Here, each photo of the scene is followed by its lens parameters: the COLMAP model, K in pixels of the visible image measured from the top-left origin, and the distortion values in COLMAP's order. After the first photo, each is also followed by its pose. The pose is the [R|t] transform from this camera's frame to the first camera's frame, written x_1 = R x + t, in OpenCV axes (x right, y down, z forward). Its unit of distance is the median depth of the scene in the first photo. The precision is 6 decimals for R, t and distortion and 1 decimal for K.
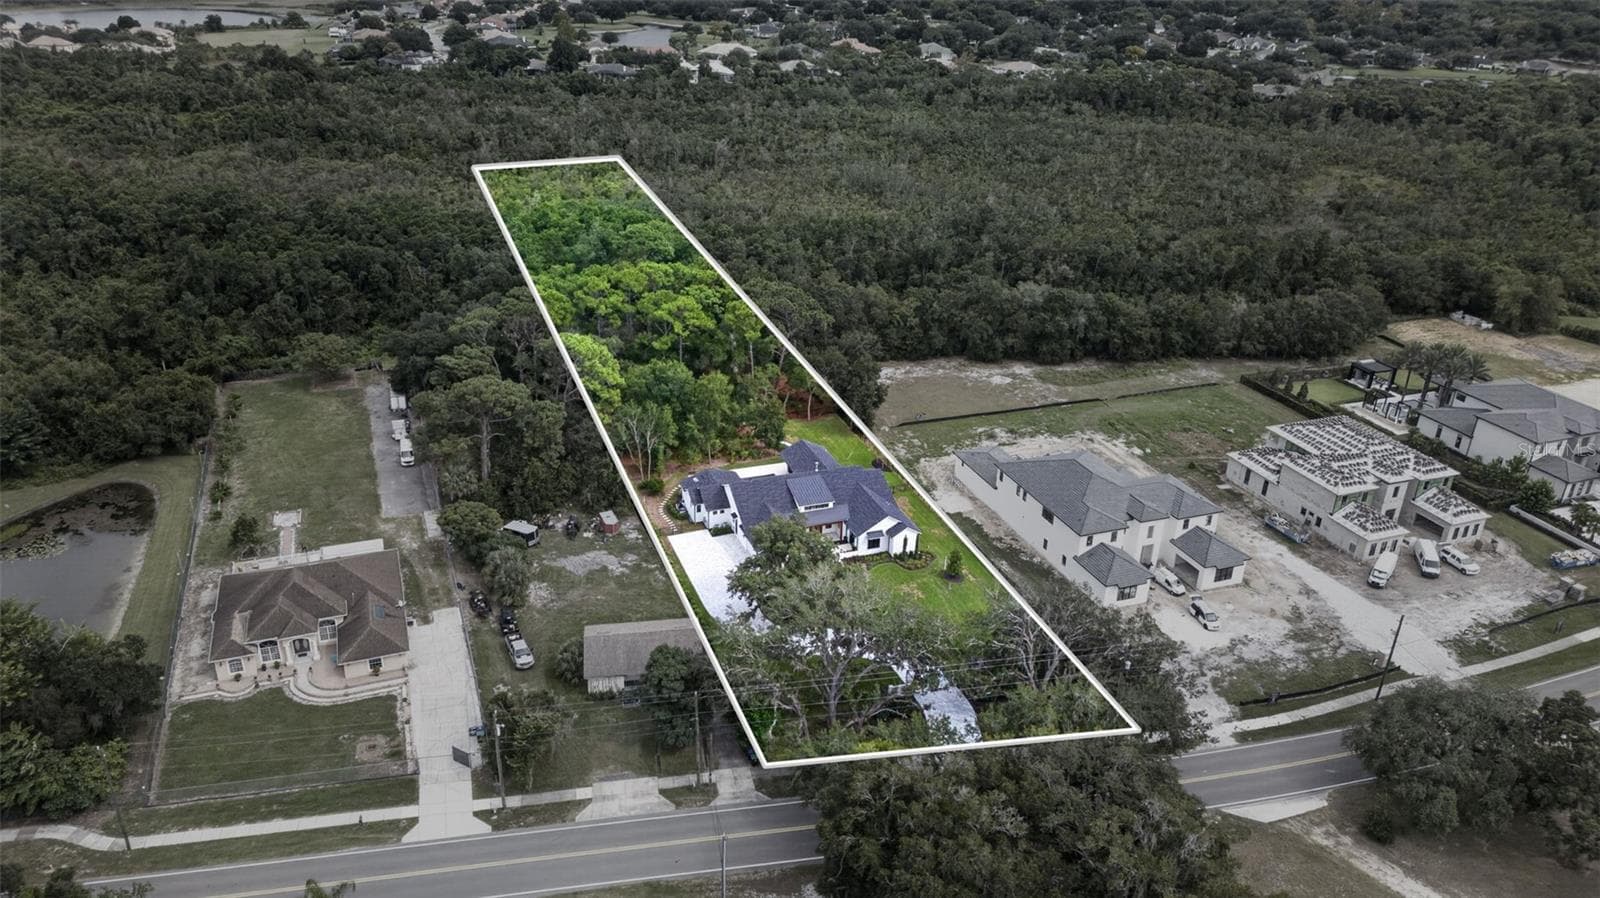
lens RADIAL K [[1121.6, 0, 800.0], [0, 1121.6, 449.0], [0, 0, 1]] dist [0.057787, -0.045934]
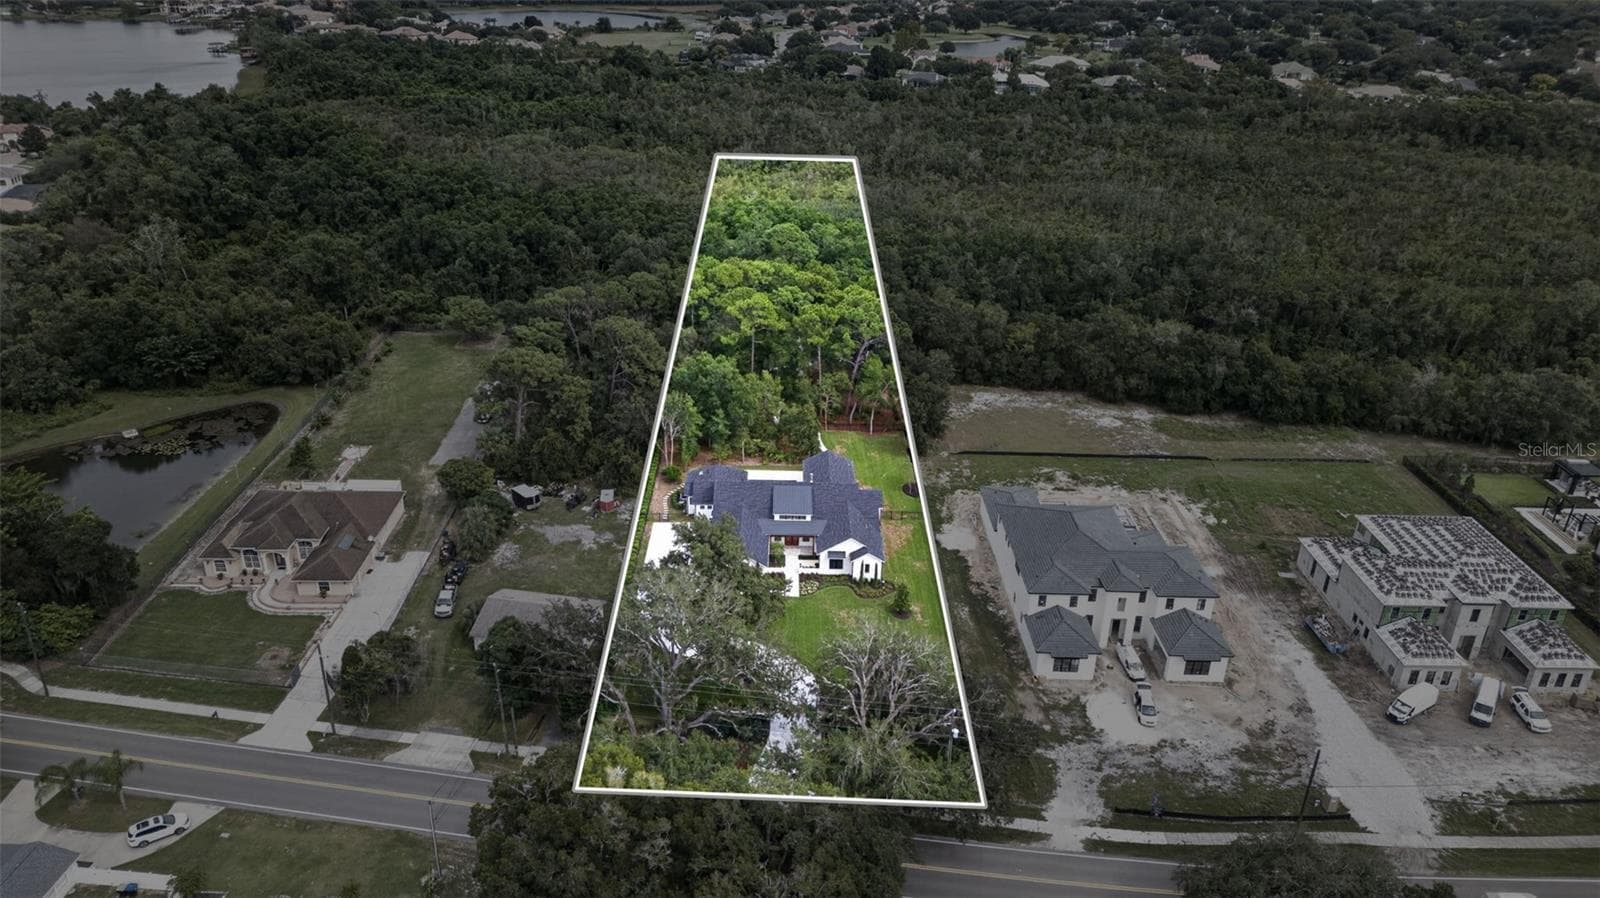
lens RADIAL K [[1121.6, 0, 800.0], [0, 1121.6, 449.0], [0, 0, 1]] dist [0.057787, -0.045934]
pose [[0.940556, 0.143015, -0.308061, 0.291704], [-0.145884, 0.989205, 0.013827, -0.020456], [0.306713, 0.031936, 0.951266, 0.063371]]
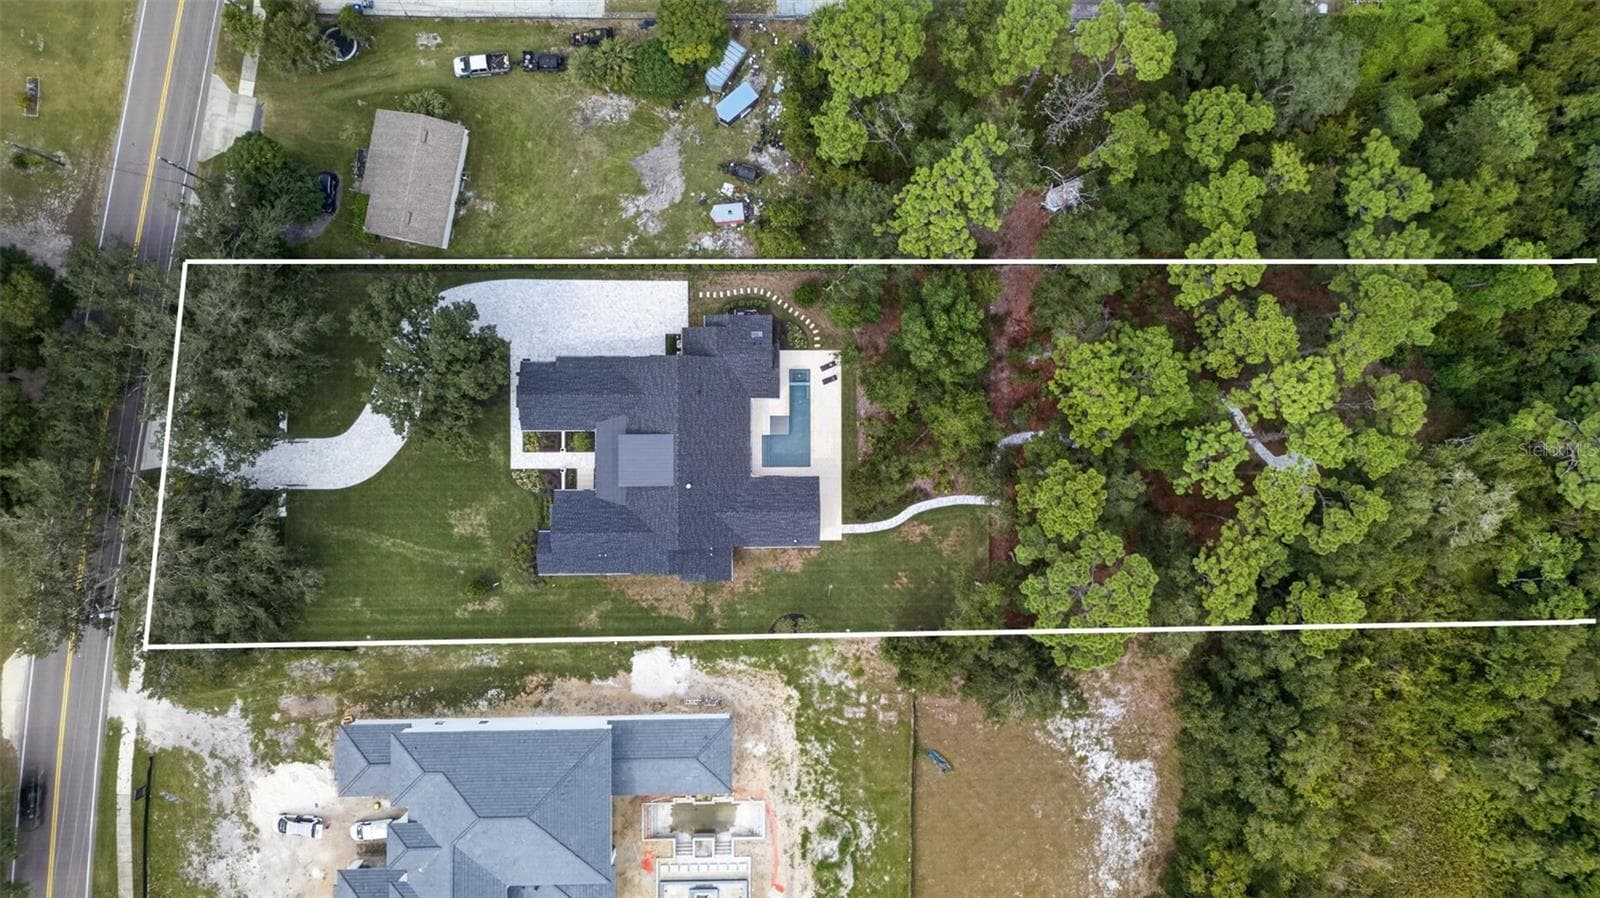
lens RADIAL K [[1121.6, 0, 800.0], [0, 1121.6, 449.0], [0, 0, 1]] dist [0.057787, -0.045934]
pose [[-0.346608, 0.936938, -0.044834, -0.000337], [-0.441975, -0.120971, 0.888833, -0.627656], [0.827358, 0.327892, 0.456033, 0.697219]]
